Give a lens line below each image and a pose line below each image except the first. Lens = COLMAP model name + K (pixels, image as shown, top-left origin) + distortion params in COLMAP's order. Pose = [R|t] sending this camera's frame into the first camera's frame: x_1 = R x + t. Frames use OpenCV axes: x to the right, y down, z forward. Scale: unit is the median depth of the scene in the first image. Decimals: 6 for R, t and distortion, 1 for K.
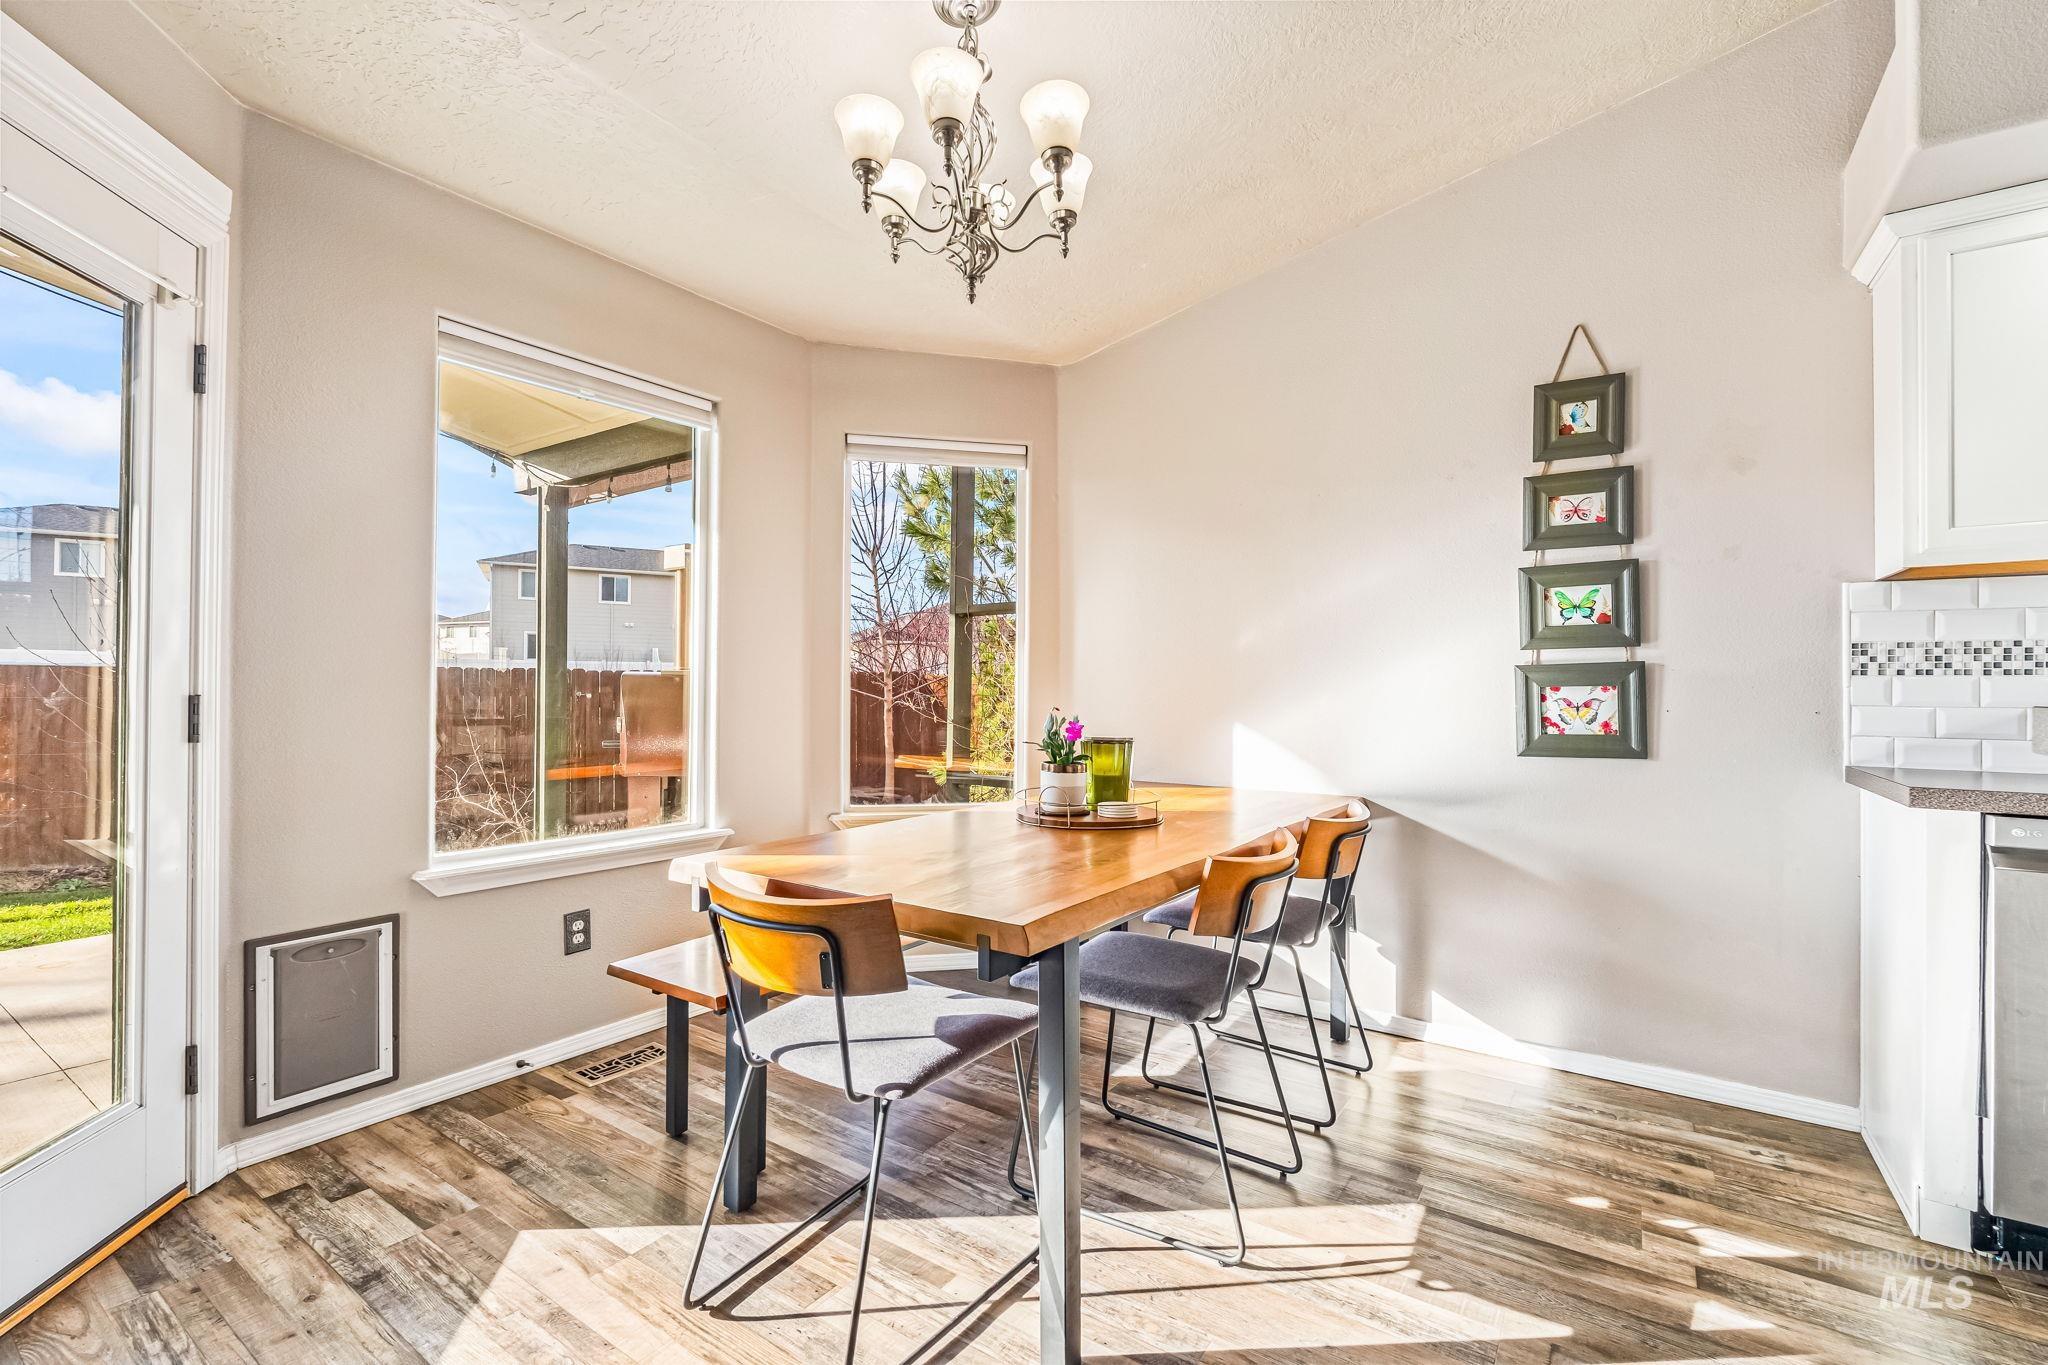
lens RADIAL K [[895.8, 0, 1021.3], [0, 895.8, 685.0], [0, 0, 1]] dist [-0.003007, 0.000124]
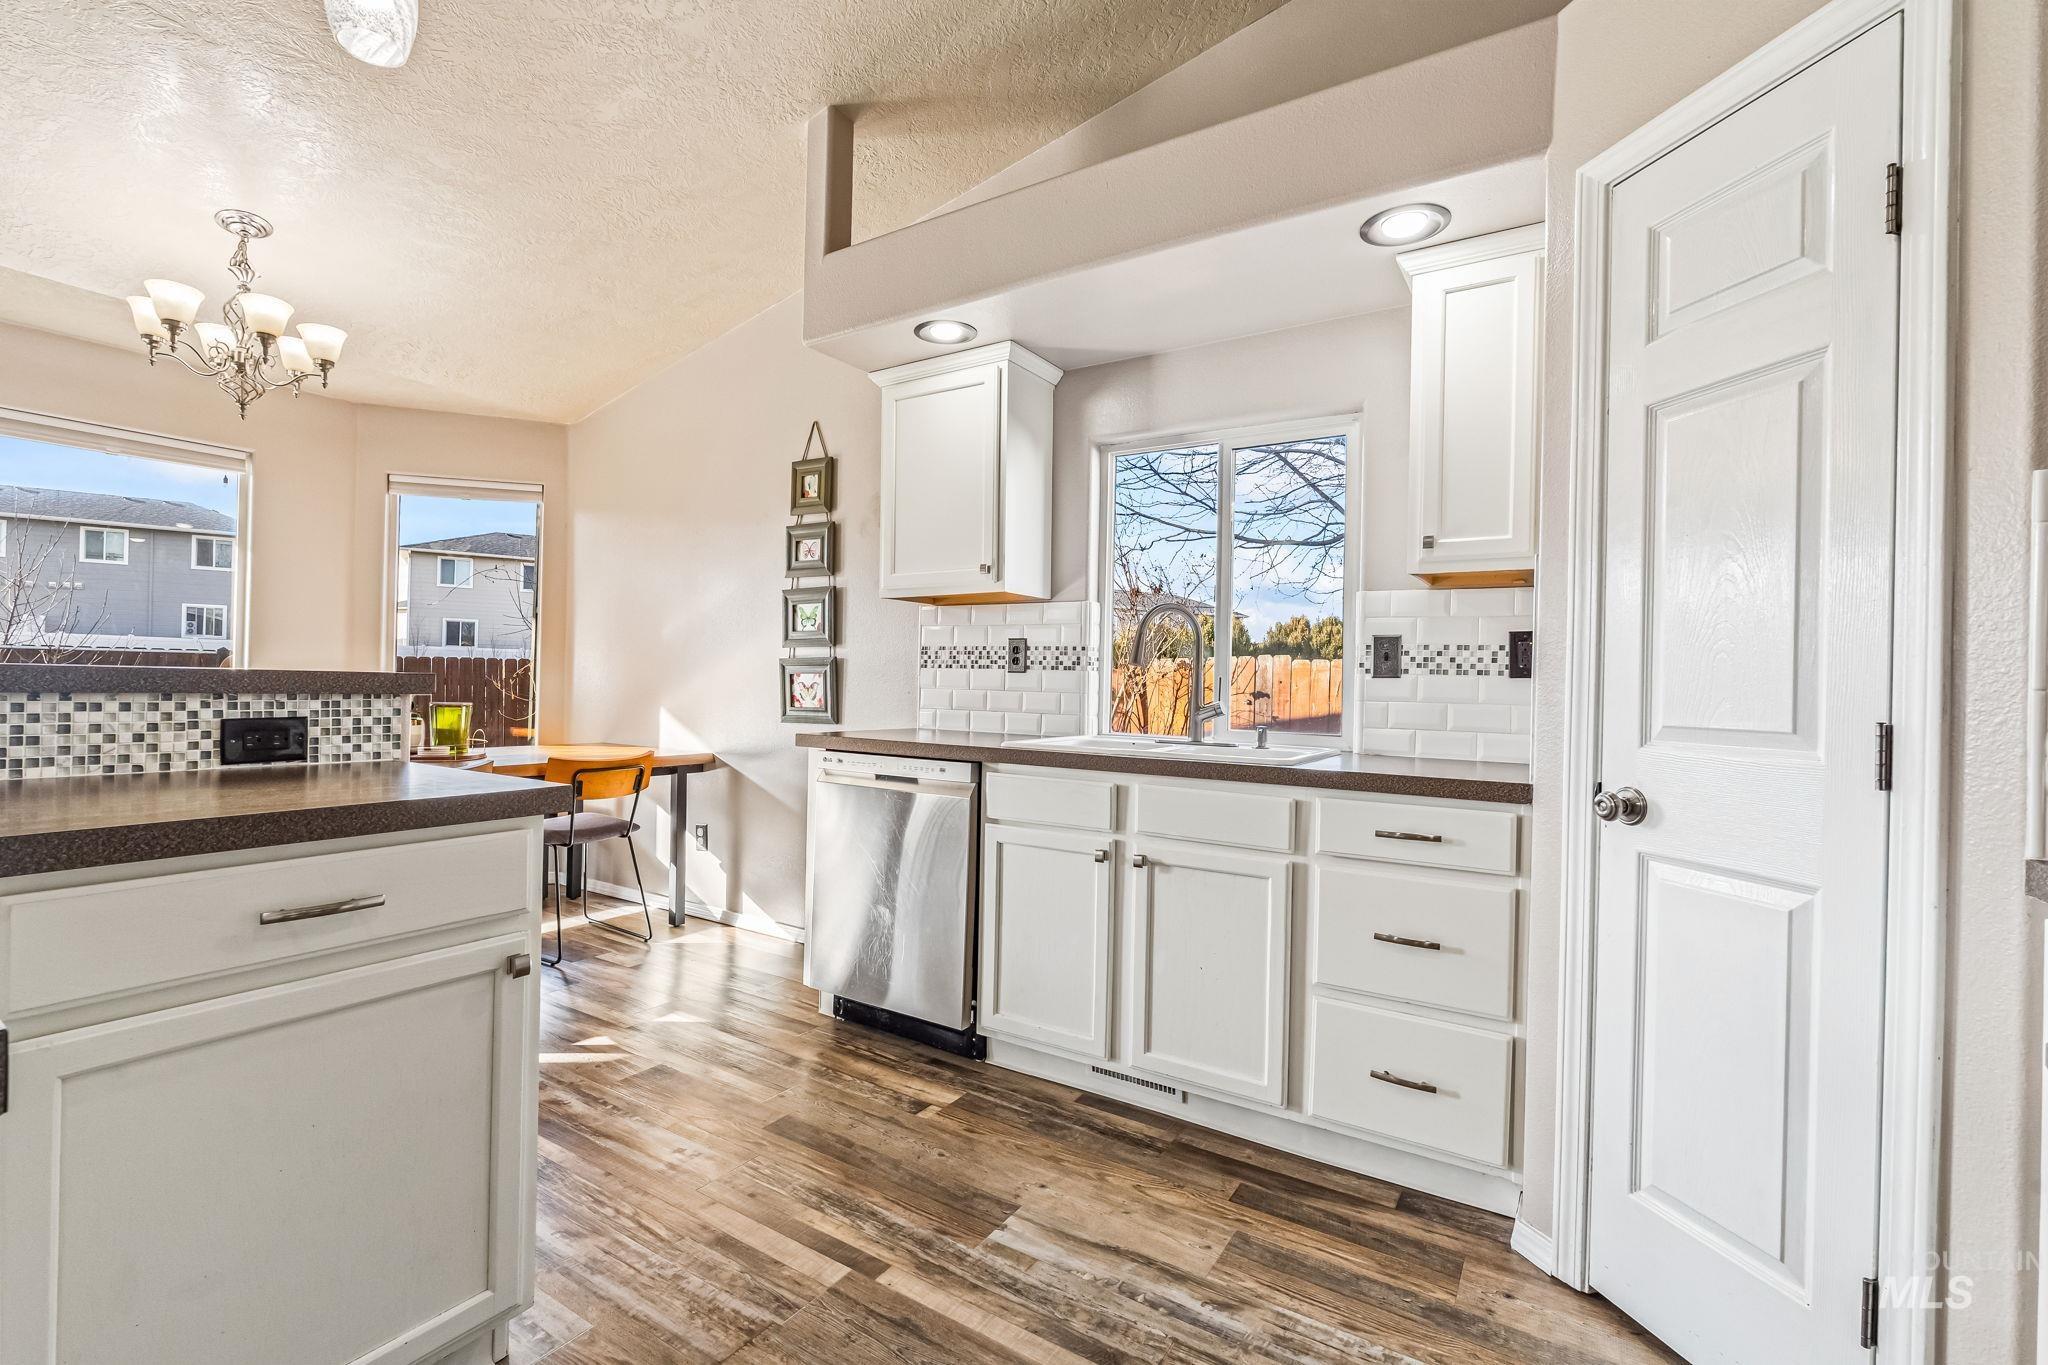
lens RADIAL K [[910.6, 0, 1026.5], [0, 910.6, 678.6], [0, 0, 1]] dist [-0.000182, 0.000333]
pose [[0.999398, 0.014605, 0.031460, 0.938323], [-0.014676, 0.999890, 0.002025, 0.001376], [-0.031427, -0.002485, 0.999503, -0.474580]]
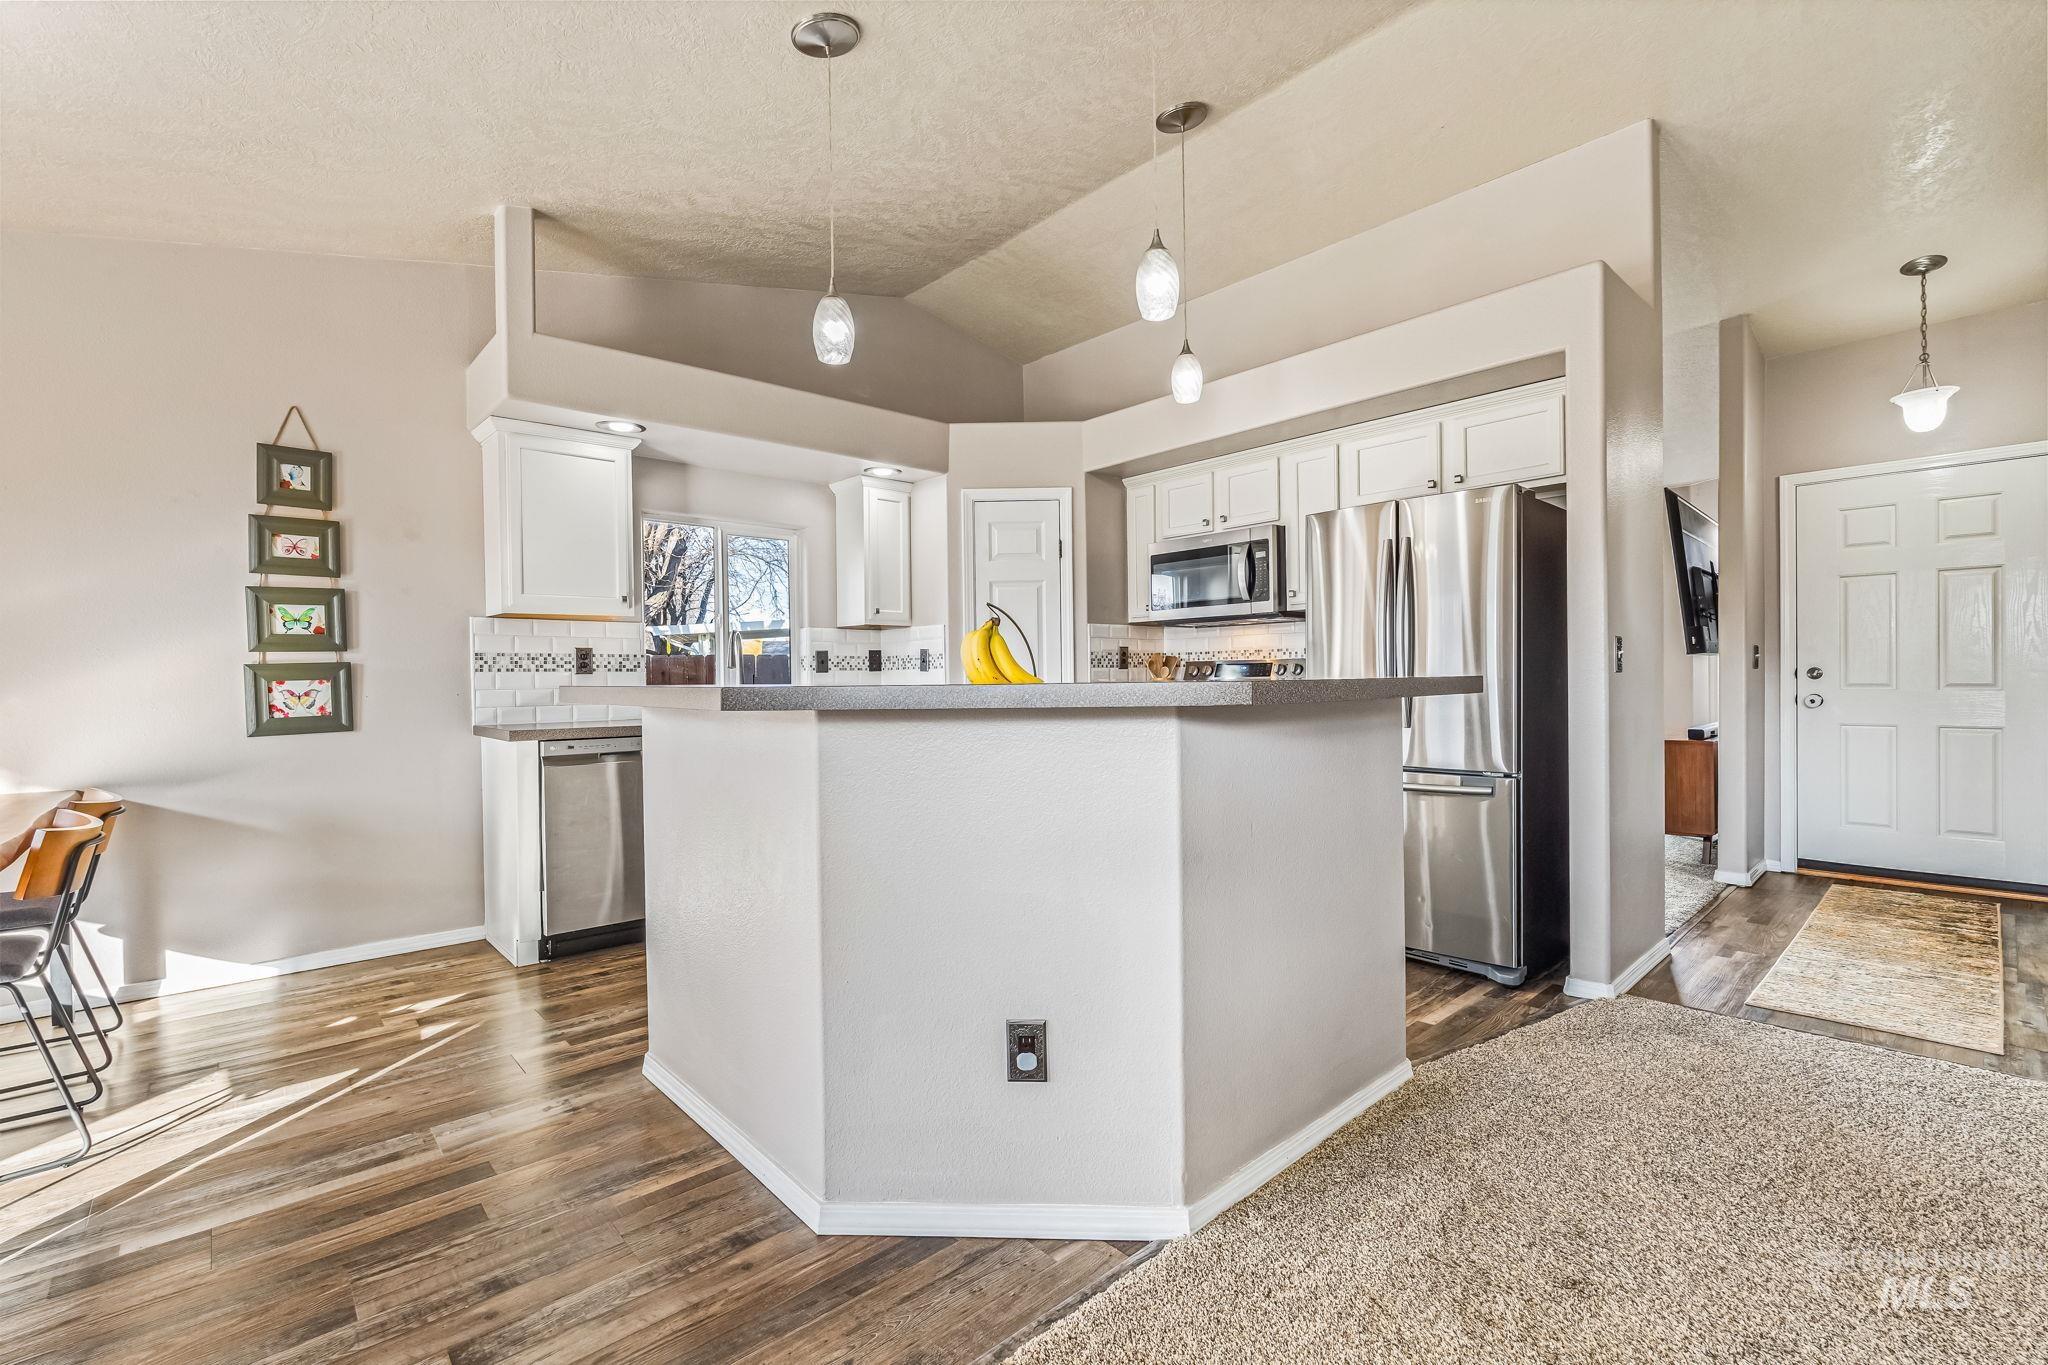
lens RADIAL K [[895.8, 0, 1021.3], [0, 895.8, 685.0], [0, 0, 1]] dist [-0.003007, 0.000124]
pose [[0.238035, -0.018988, 0.971071, -0.415372], [0.007365, 0.999815, 0.017745, -0.007581], [-0.971229, 0.002928, 0.238131, -0.359316]]
